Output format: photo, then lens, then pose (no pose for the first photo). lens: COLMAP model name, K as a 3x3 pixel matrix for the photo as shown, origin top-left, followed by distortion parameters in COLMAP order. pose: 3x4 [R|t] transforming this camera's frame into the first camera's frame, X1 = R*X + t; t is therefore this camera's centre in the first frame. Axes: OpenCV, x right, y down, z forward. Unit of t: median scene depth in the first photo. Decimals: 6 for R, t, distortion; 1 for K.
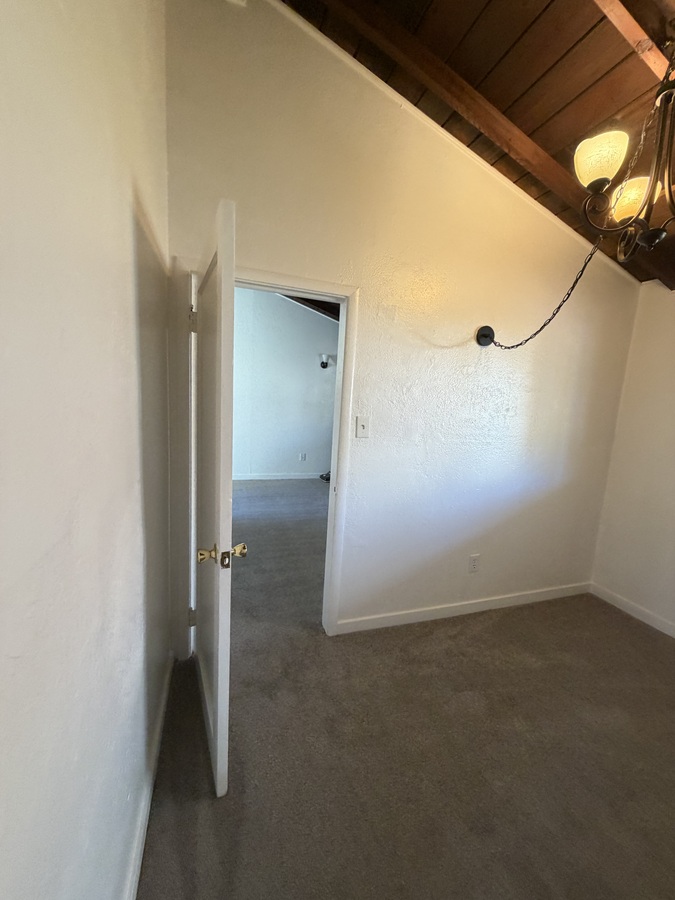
lens RADIAL K [[360.0, 0, 338.1], [0, 360.0, 448.4], [0, 0, 1]] dist [0.000762, 0.000139]
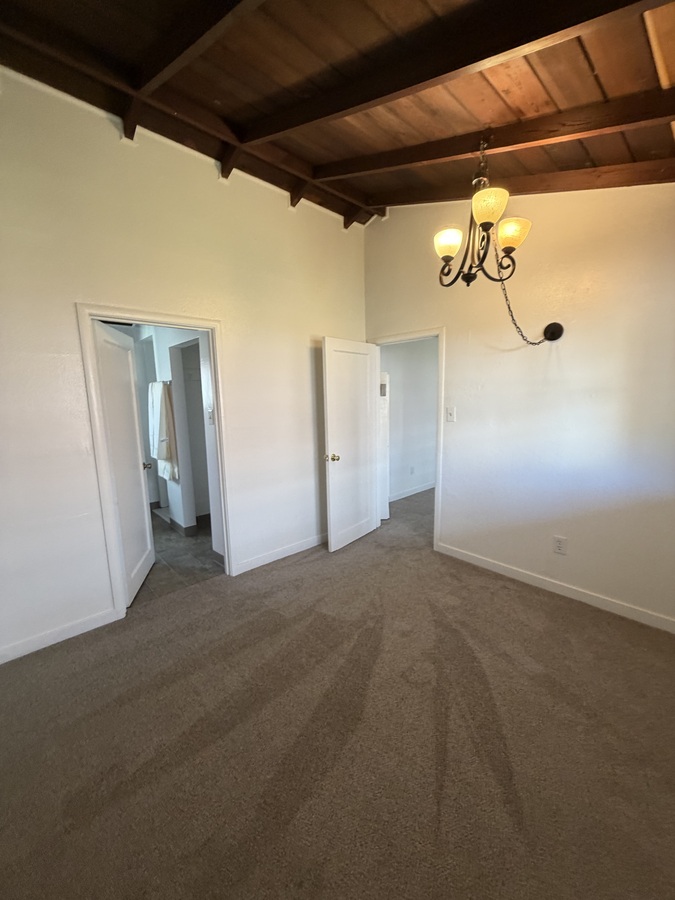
lens RADIAL K [[360.0, 0, 338.1], [0, 360.0, 448.4], [0, 0, 1]] dist [0.000762, 0.000139]
pose [[0.396377, 0.062953, -0.915927, 1.230831], [-0.090134, 0.995495, 0.029416, 0.077892], [0.913653, 0.070896, 0.400265, -0.029894]]
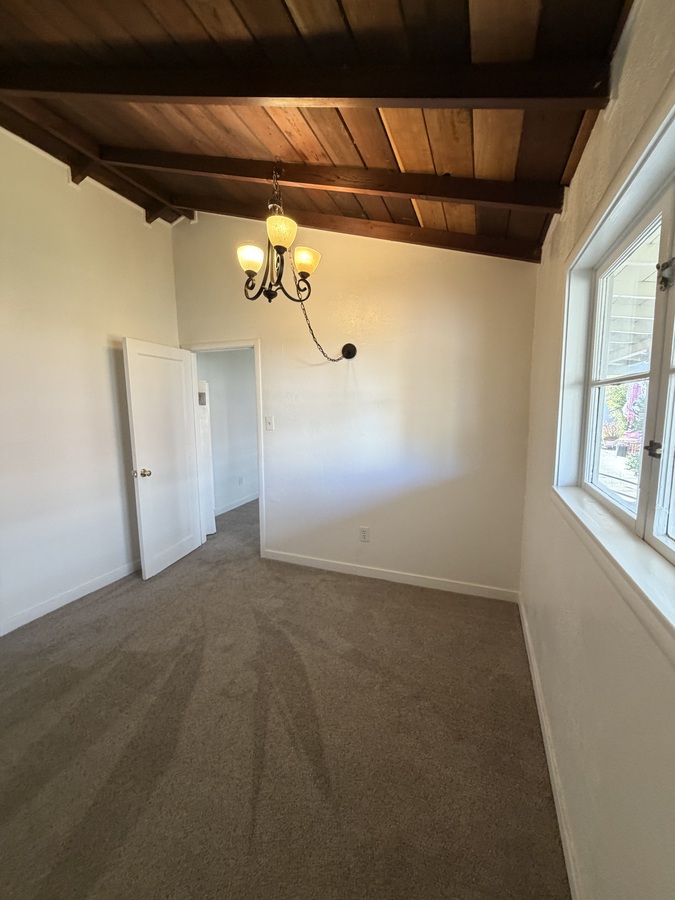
lens RADIAL K [[360.0, 0, 338.1], [0, 360.0, 448.4], [0, 0, 1]] dist [0.000762, 0.000139]
pose [[0.754953, 0.012047, -0.655668, 1.277972], [-0.040812, 0.998756, -0.028640, 0.079496], [0.654507, 0.048381, 0.754506, 0.013720]]
